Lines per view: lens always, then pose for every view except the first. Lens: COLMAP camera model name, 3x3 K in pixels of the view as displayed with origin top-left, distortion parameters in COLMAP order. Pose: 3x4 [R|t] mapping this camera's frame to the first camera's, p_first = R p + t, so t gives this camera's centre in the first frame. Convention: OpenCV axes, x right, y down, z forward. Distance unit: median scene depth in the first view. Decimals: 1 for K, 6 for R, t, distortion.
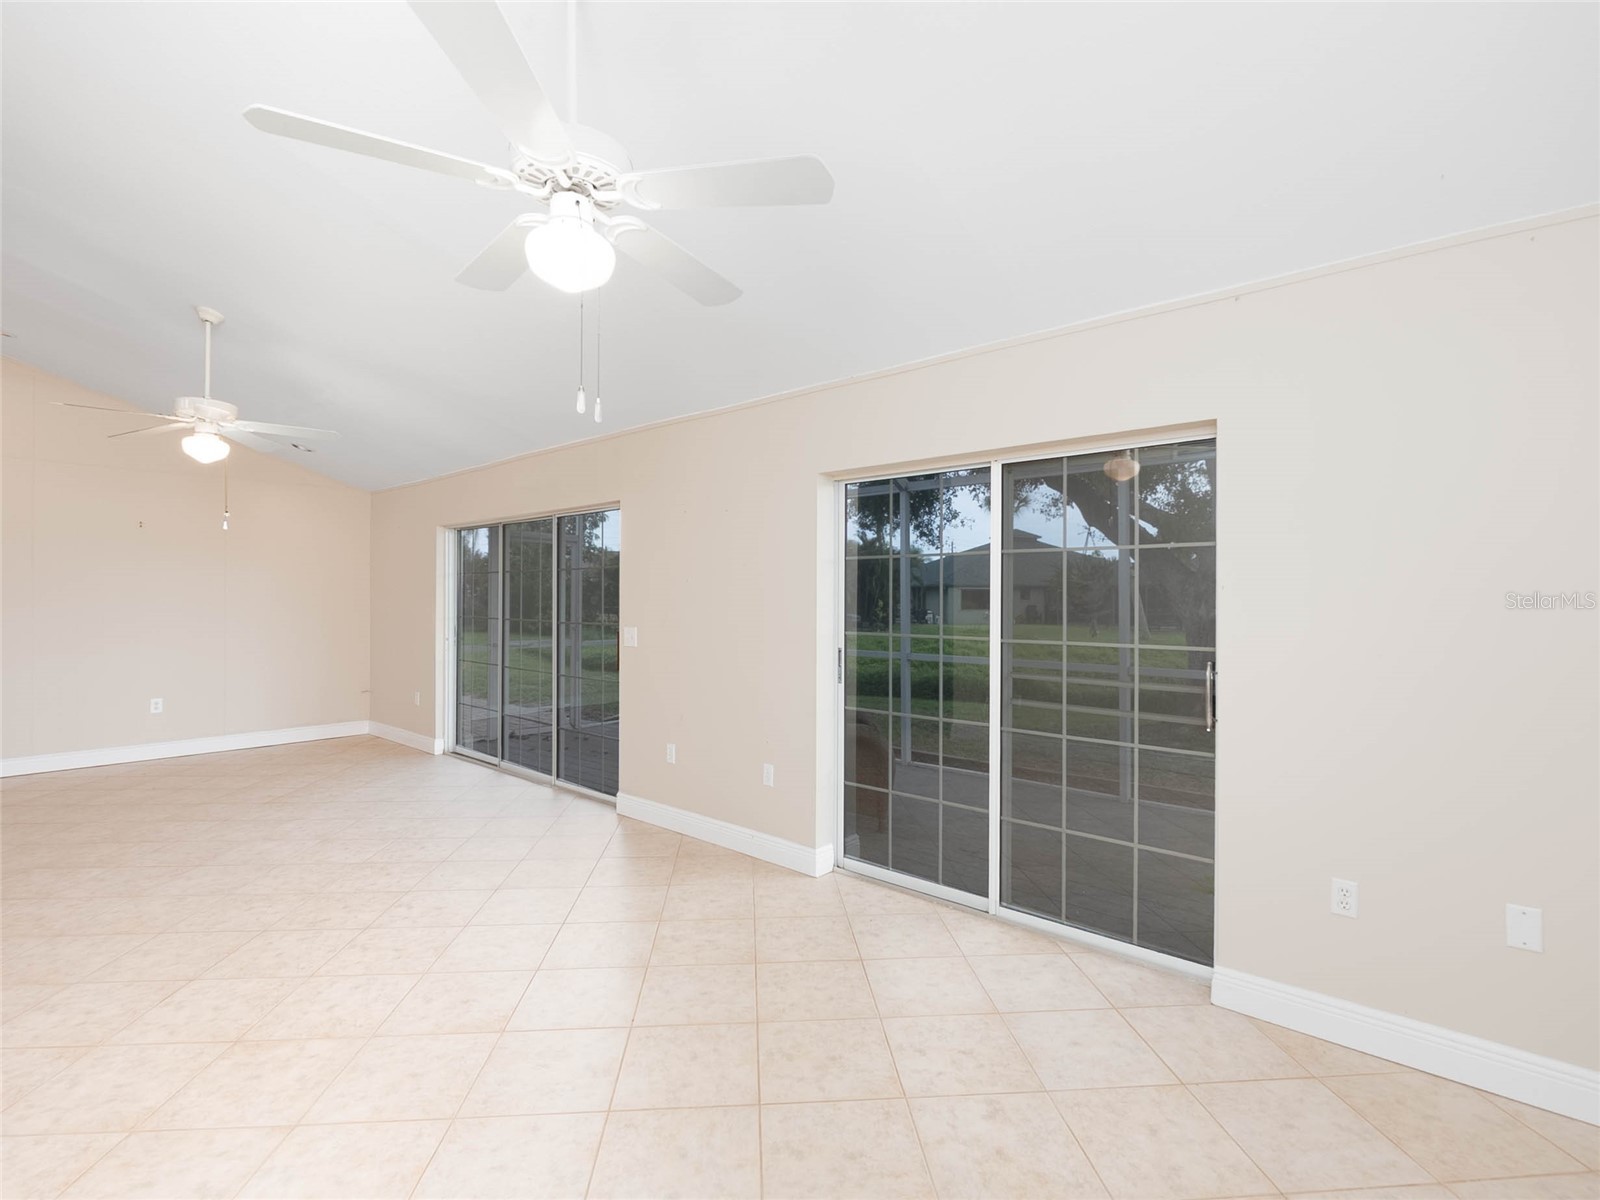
lens RADIAL K [[760.7, 0, 809.2], [0, 760.7, 595.3], [0, 0, 1]] dist [-0.010325, 0.000137]
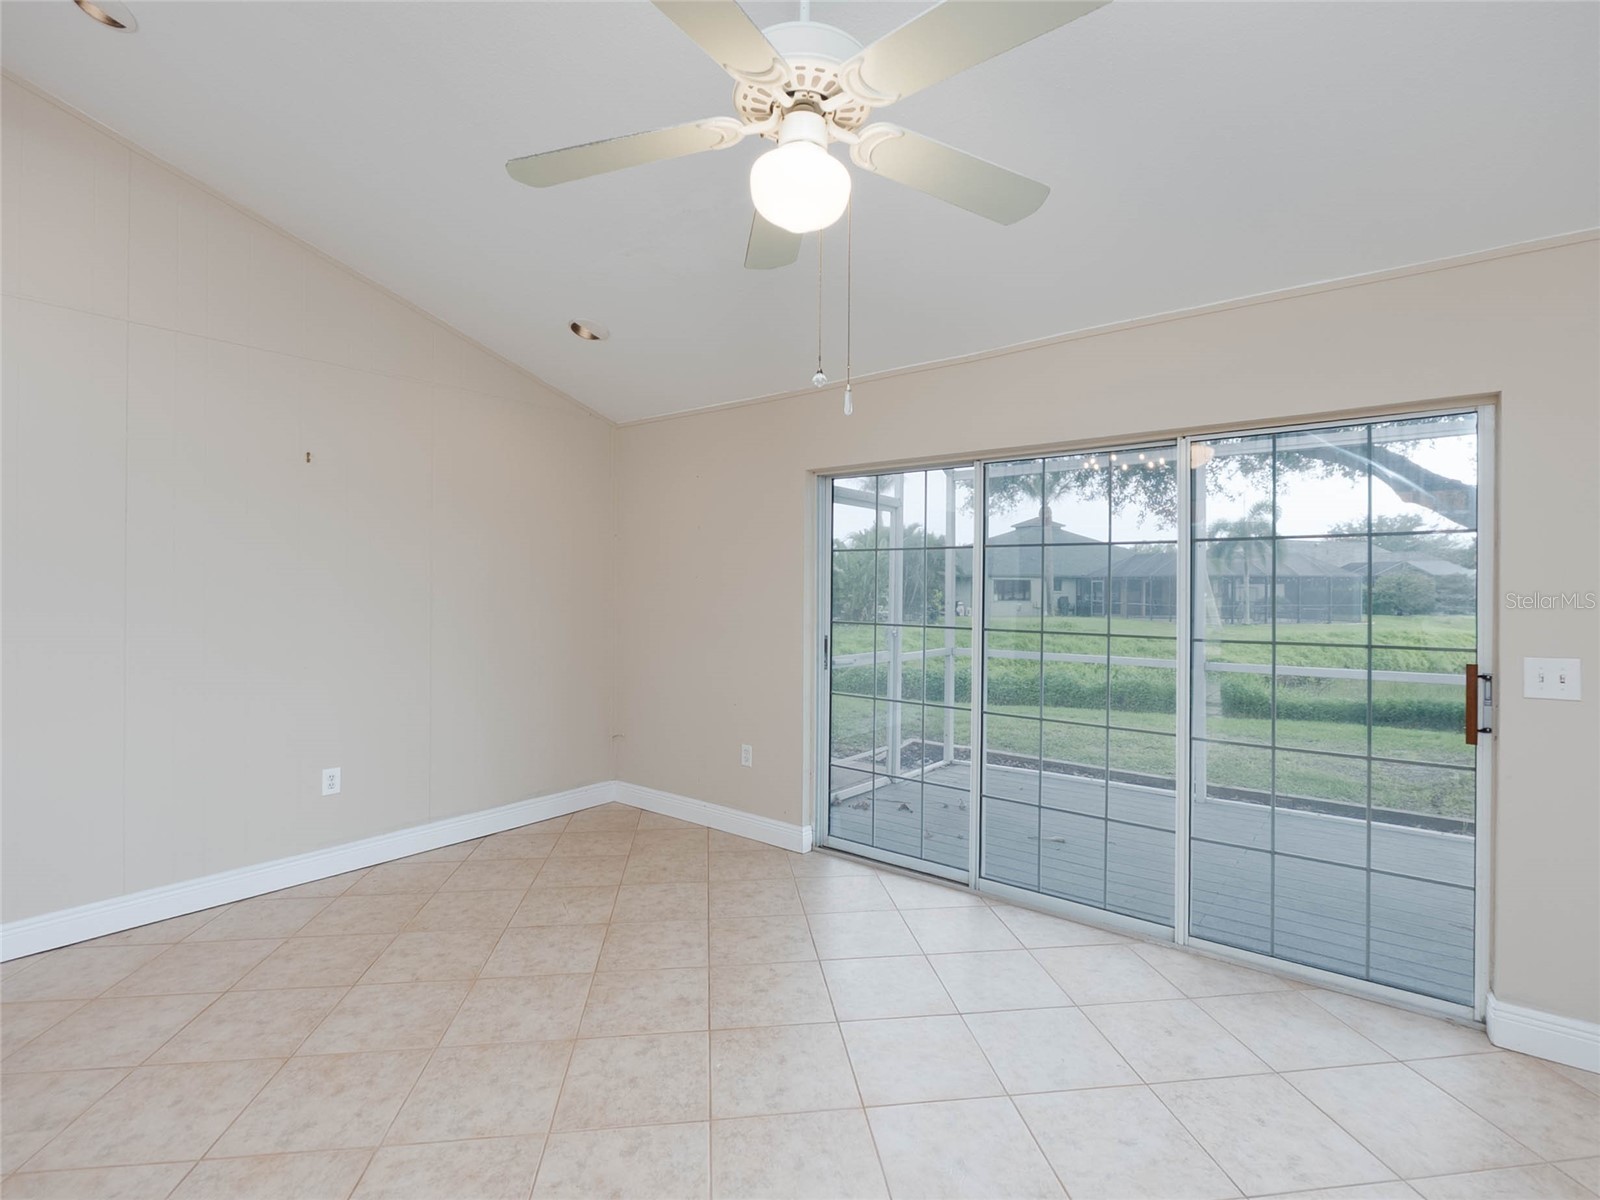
lens RADIAL K [[688.8, 0, 804.6], [0, 688.8, 610.0], [0, 0, 1]] dist [-0.044864, -0.000465]
pose [[0.996844, 0.008960, 0.078883, -0.362545], [-0.011616, 0.999379, 0.033276, -0.004250], [-0.078536, -0.034087, 0.996328, 0.308051]]
